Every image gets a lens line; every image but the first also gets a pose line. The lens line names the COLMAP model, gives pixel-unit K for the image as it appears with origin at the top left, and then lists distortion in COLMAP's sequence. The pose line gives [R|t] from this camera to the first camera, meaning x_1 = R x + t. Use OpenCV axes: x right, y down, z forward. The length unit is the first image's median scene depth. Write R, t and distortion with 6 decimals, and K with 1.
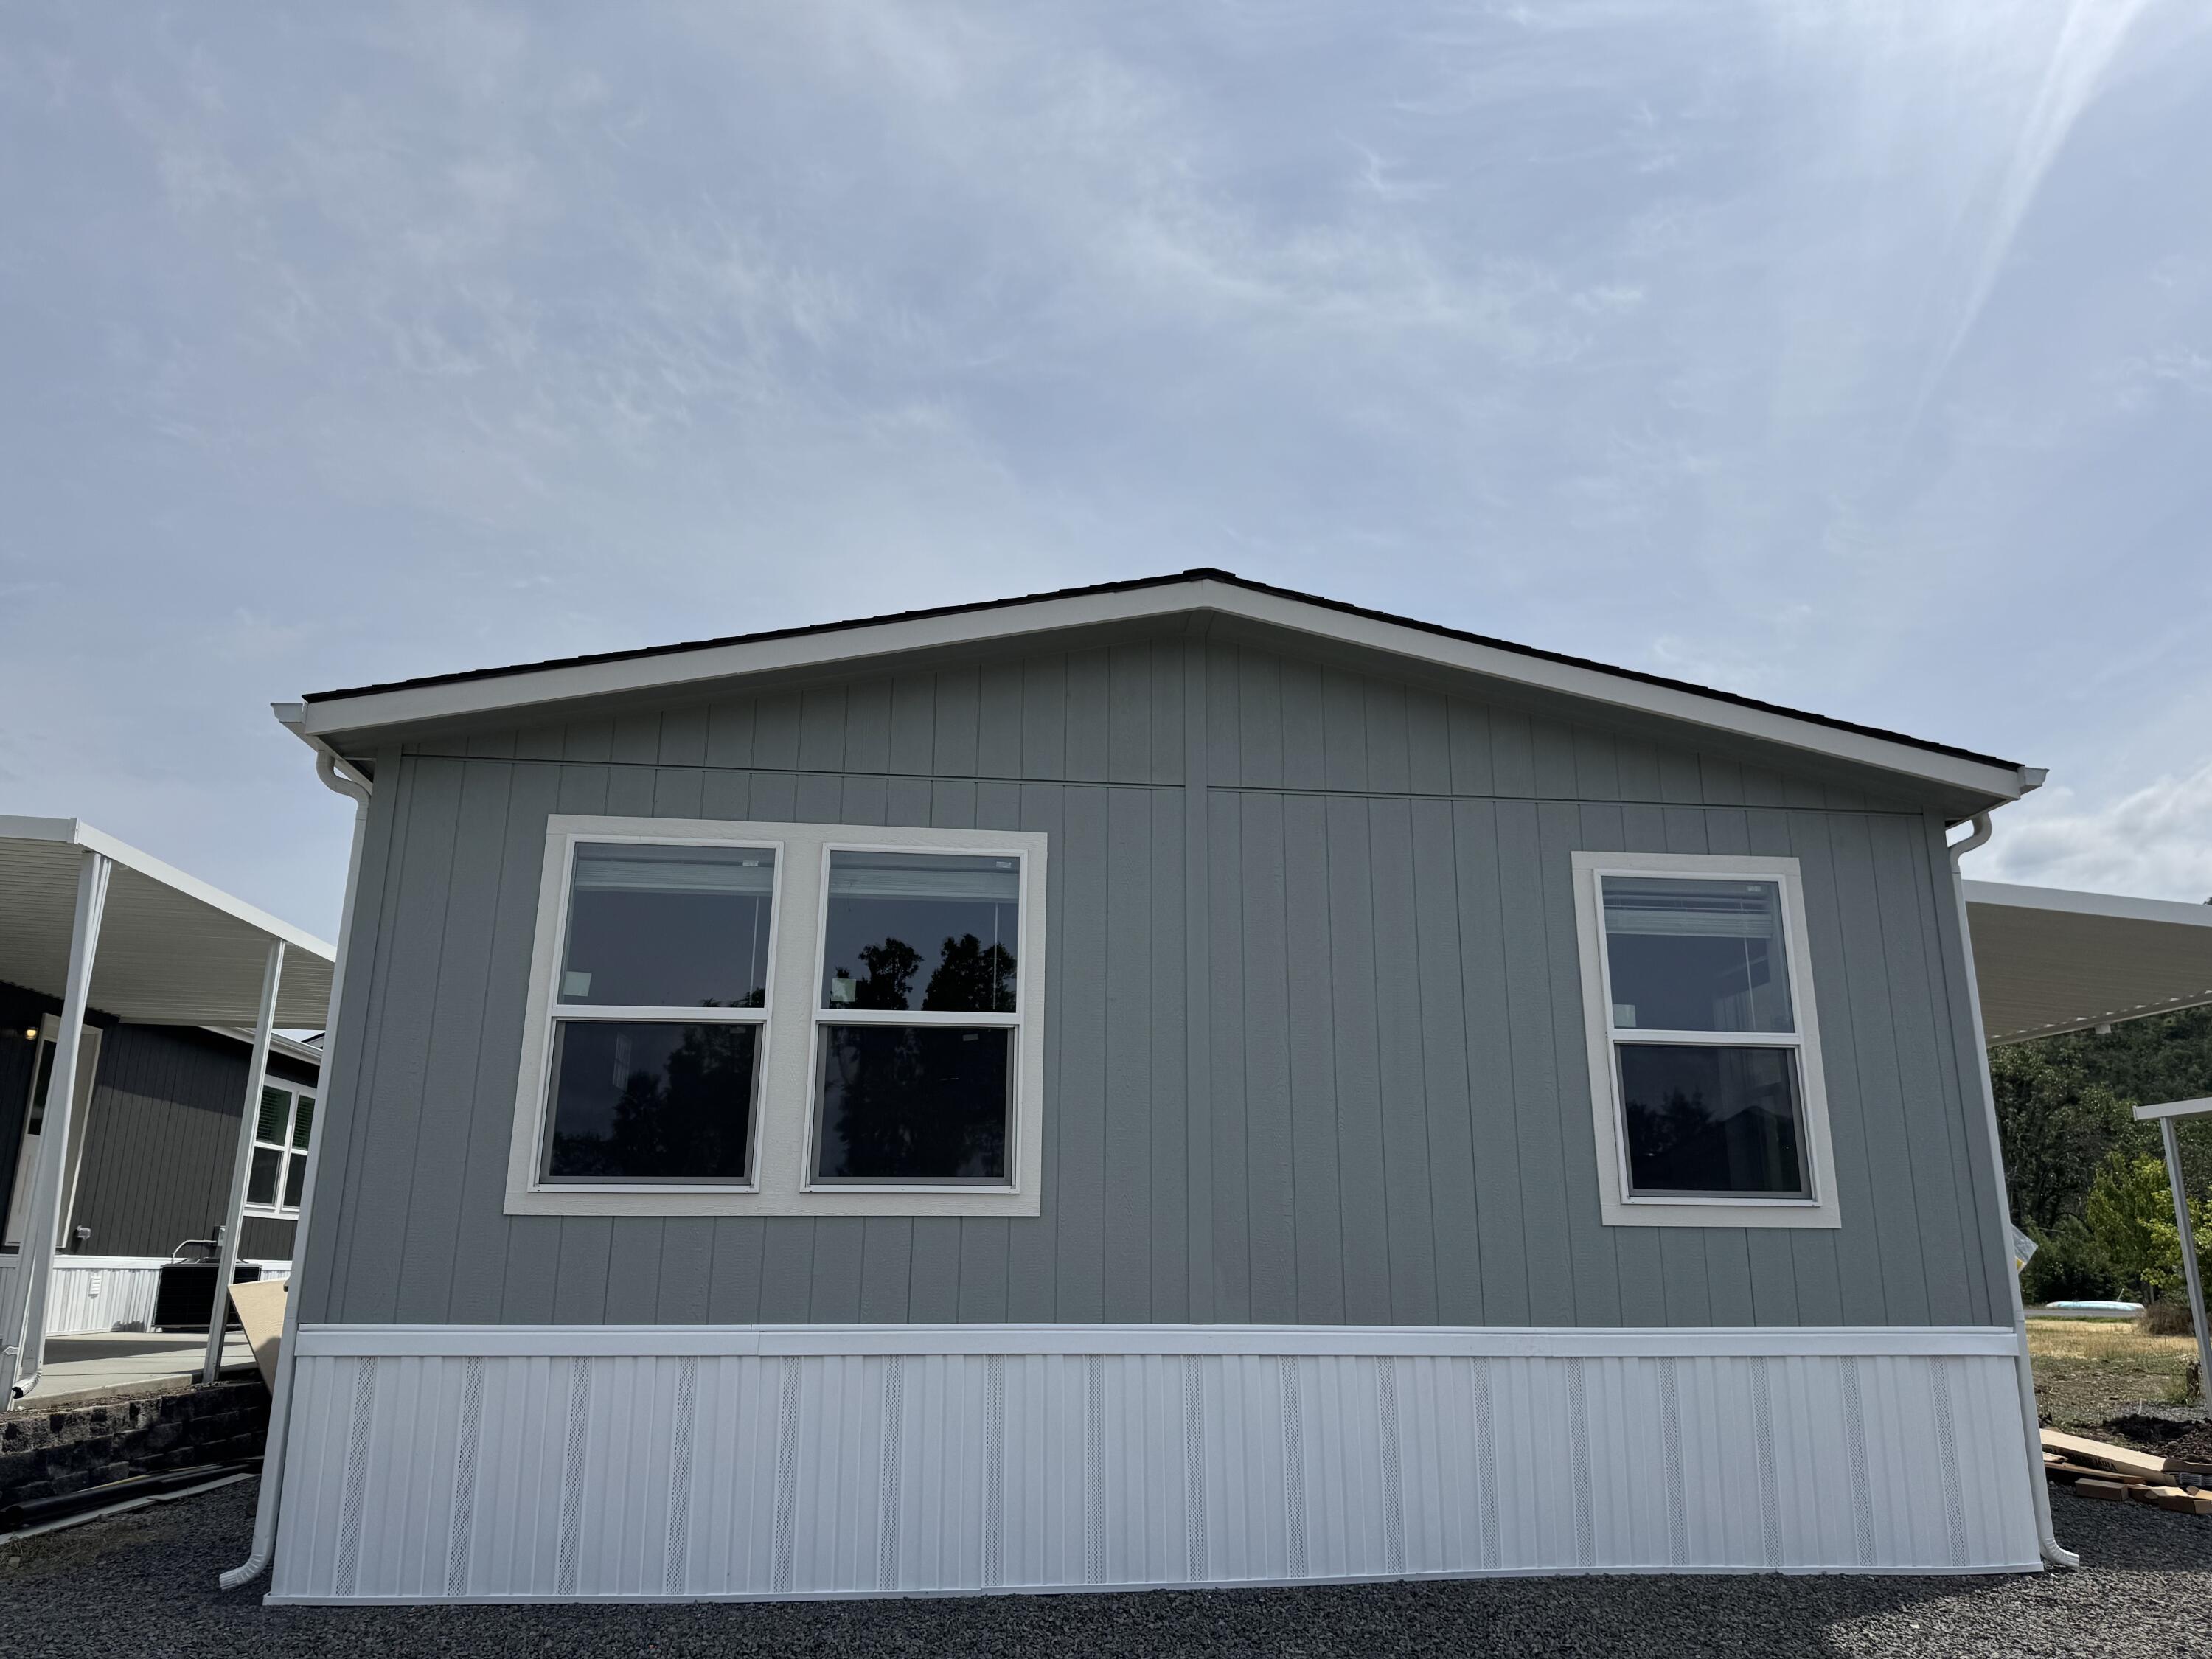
lens RADIAL K [[1570.0, 0, 1140.7], [0, 1570.0, 824.3], [0, 0, 1]] dist [0.091528, -0.130082]
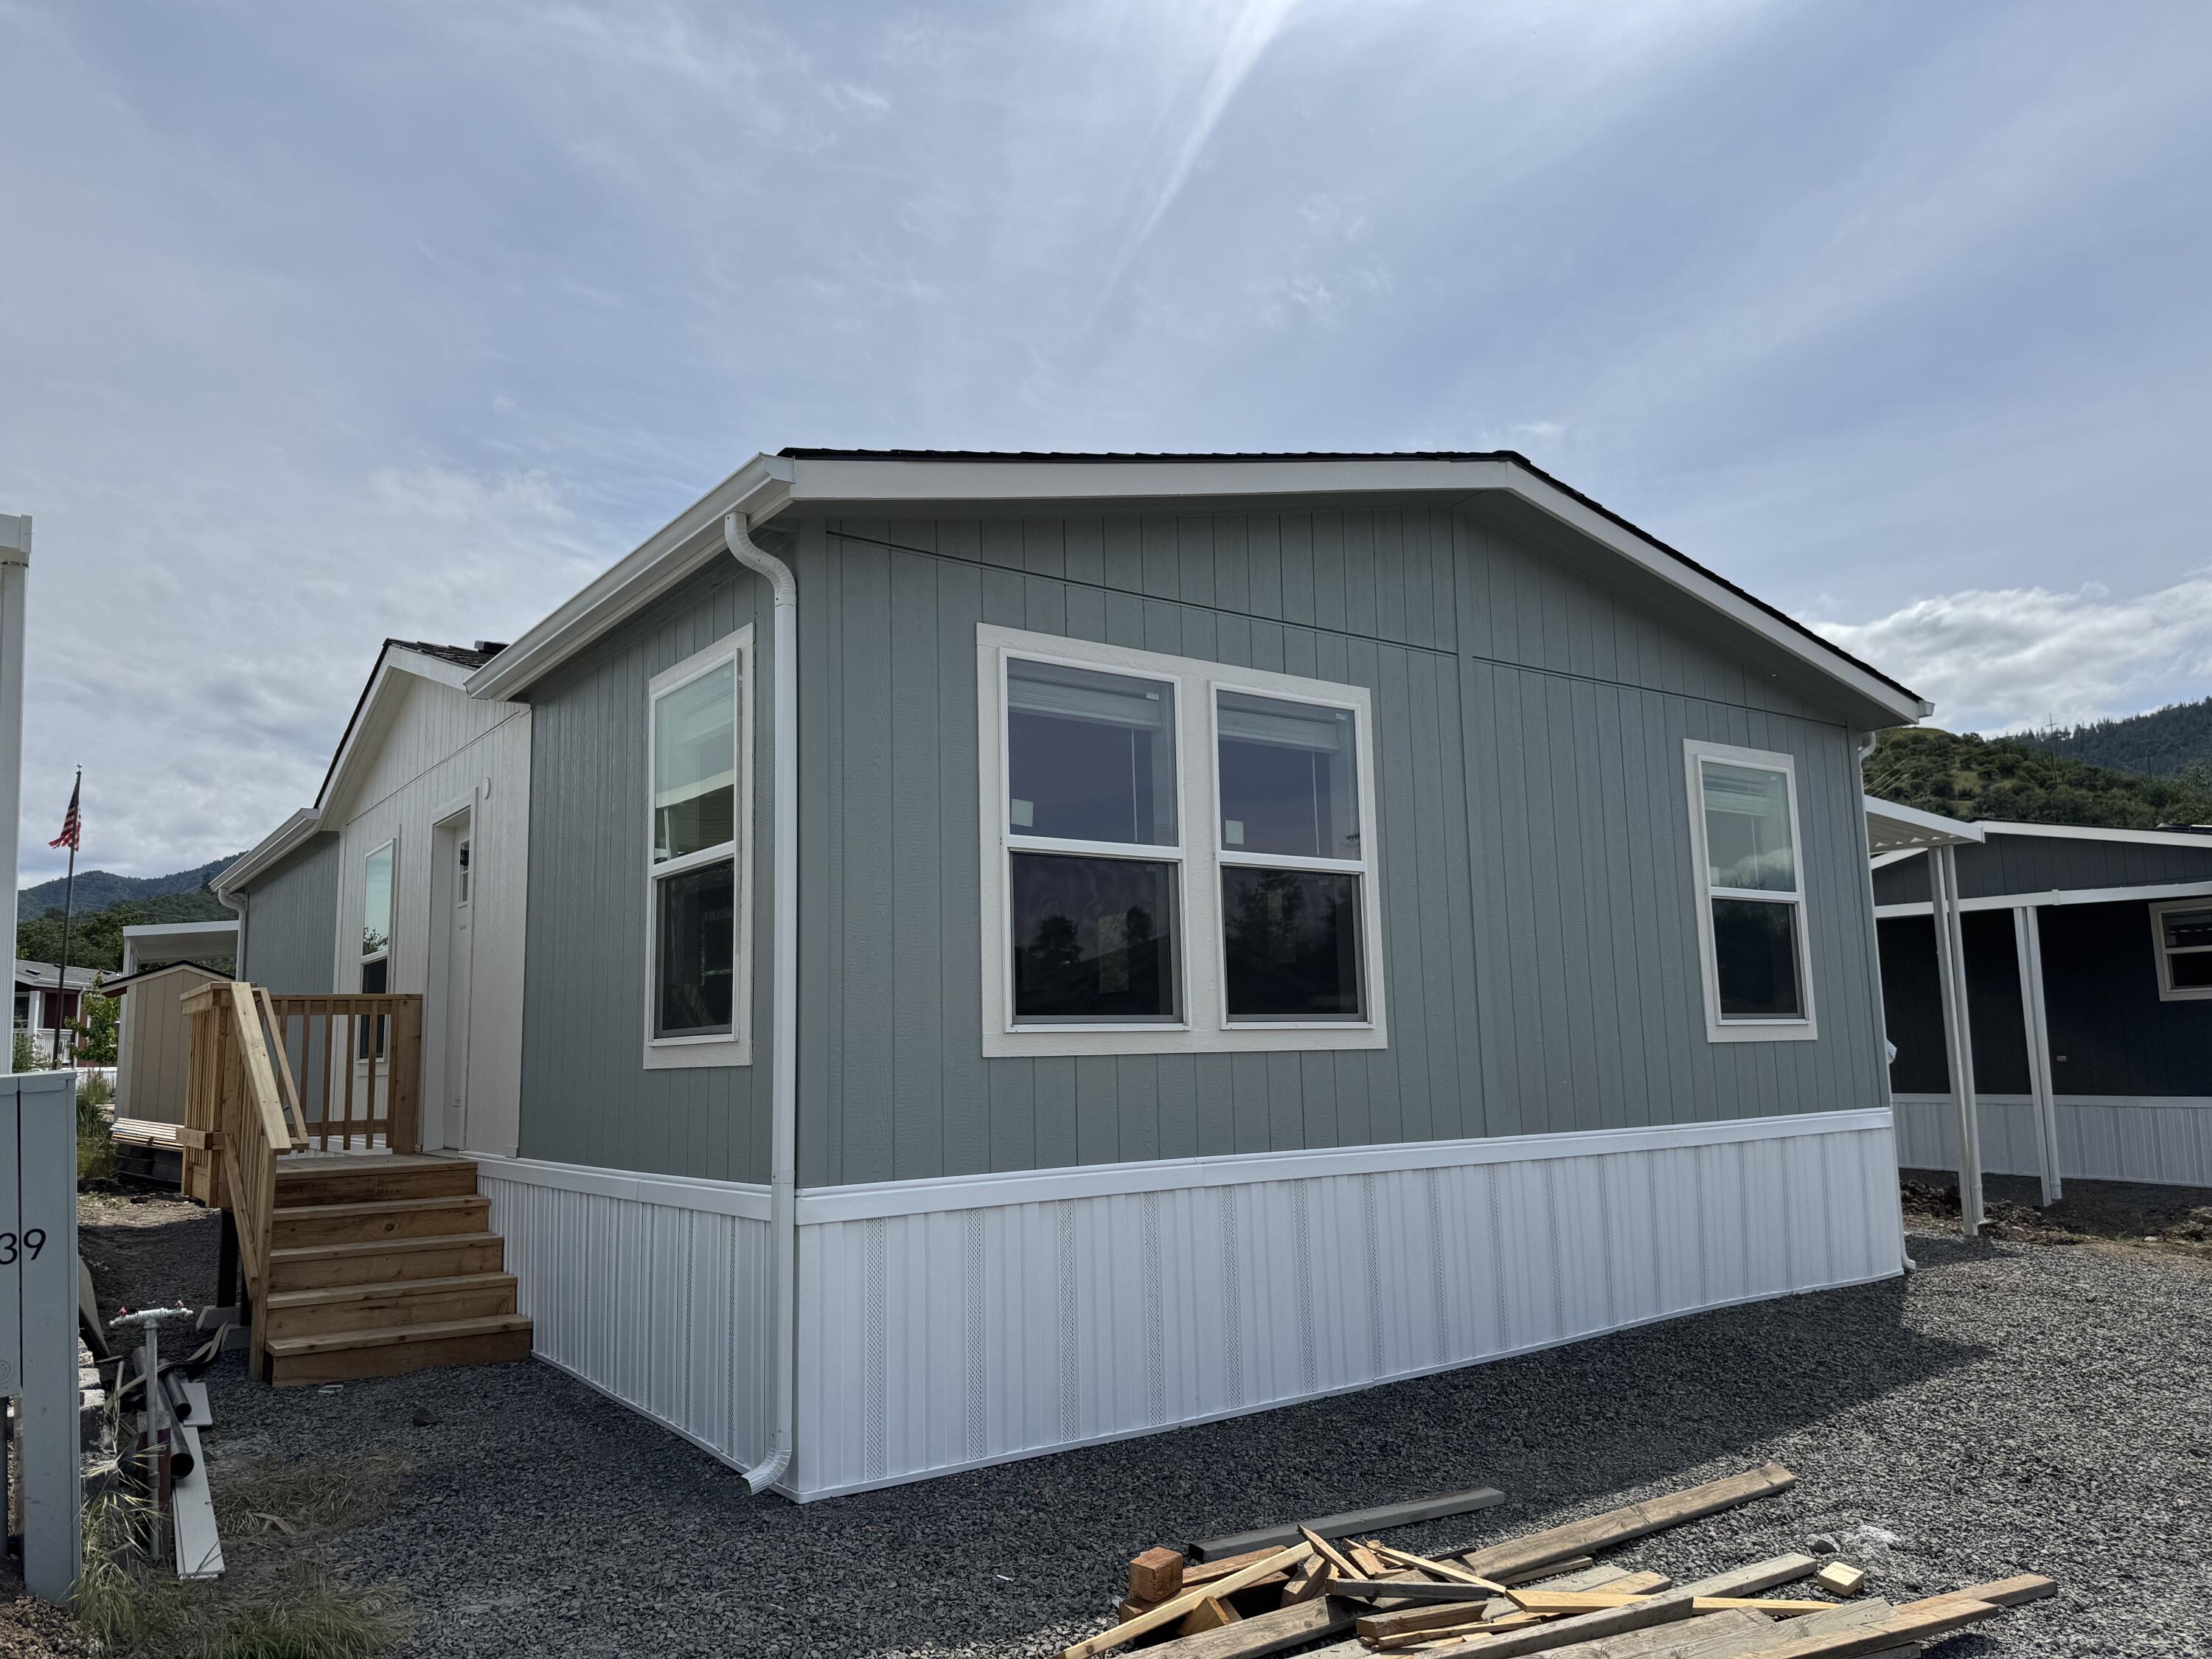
lens RADIAL K [[1545.7, 0, 1110.9], [0, 1545.7, 836.1], [0, 0, 1]] dist [0.094156, -0.127775]
pose [[0.867482, 0.042075, 0.495686, -0.721856], [-0.110269, 0.987893, 0.109124, 0.009095], [-0.485093, -0.149322, 0.861619, 0.187720]]
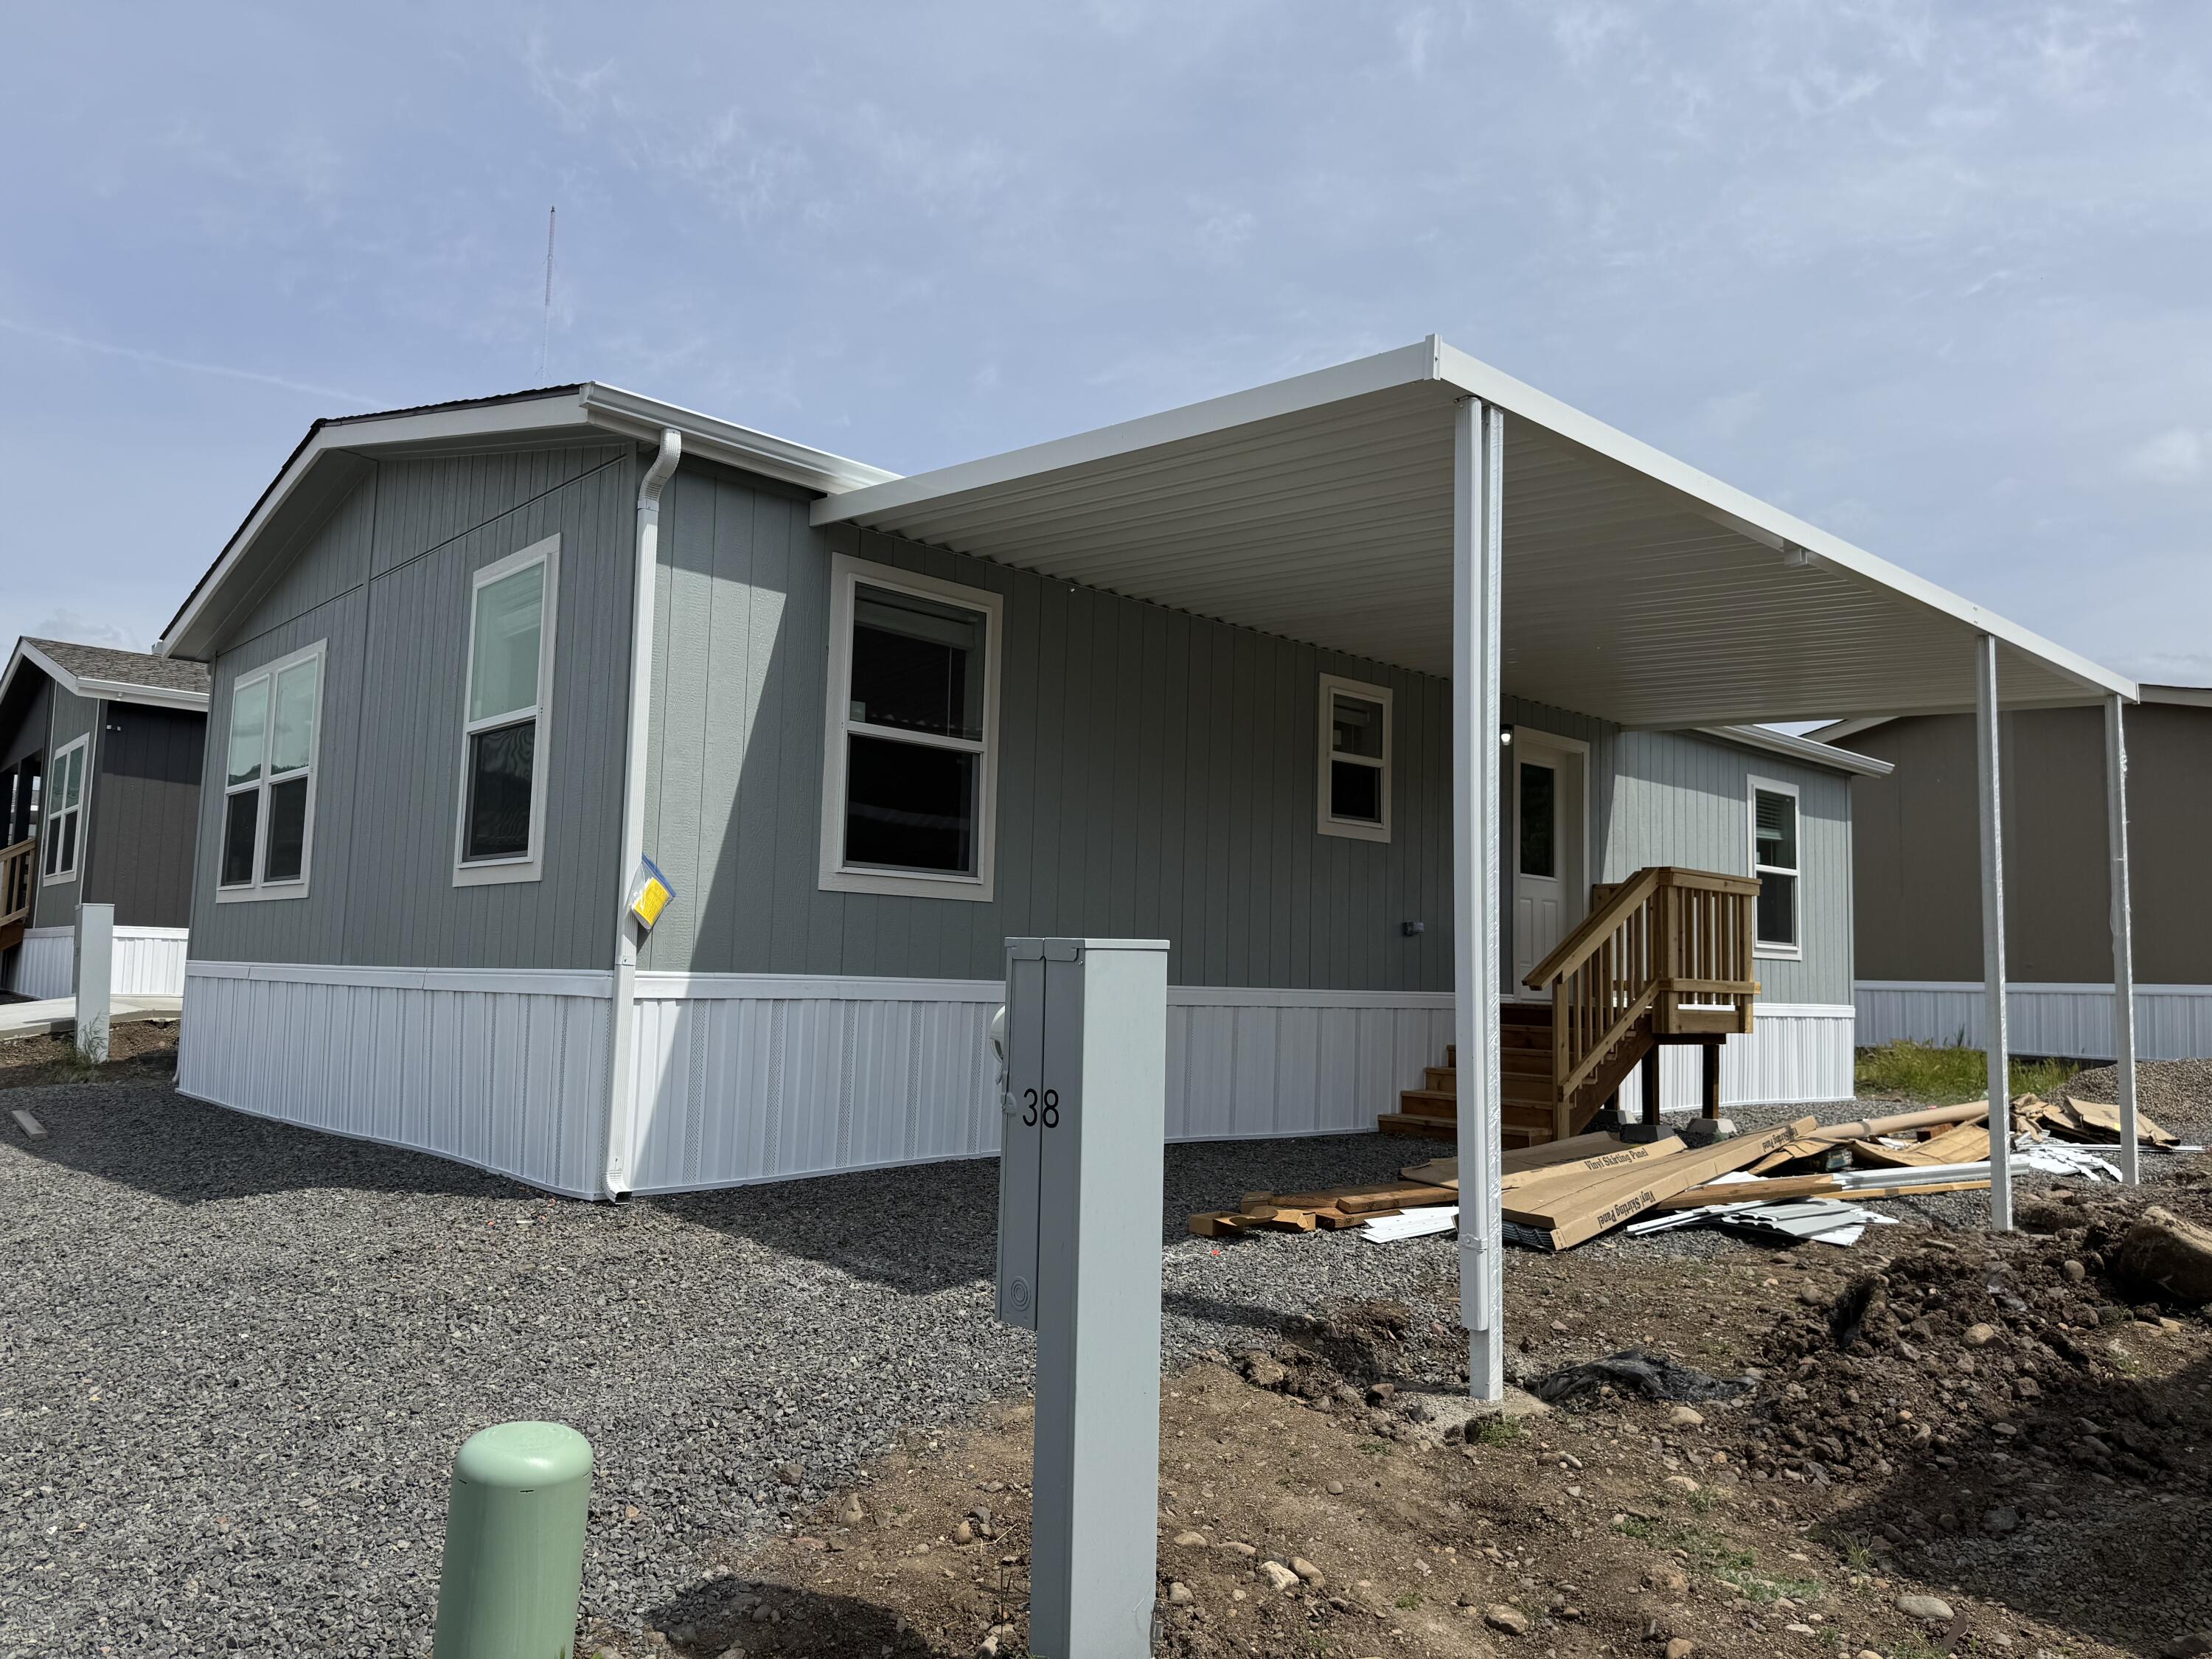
lens RADIAL K [[1527.7, 0, 1113.4], [0, 1527.7, 819.6], [0, 0, 1]] dist [0.049297, -0.053578]
pose [[0.603951, -0.074809, -0.793503, 1.499686], [0.197324, 0.978625, 0.057926, 0.230046], [0.772209, -0.191562, 0.605803, 0.677840]]
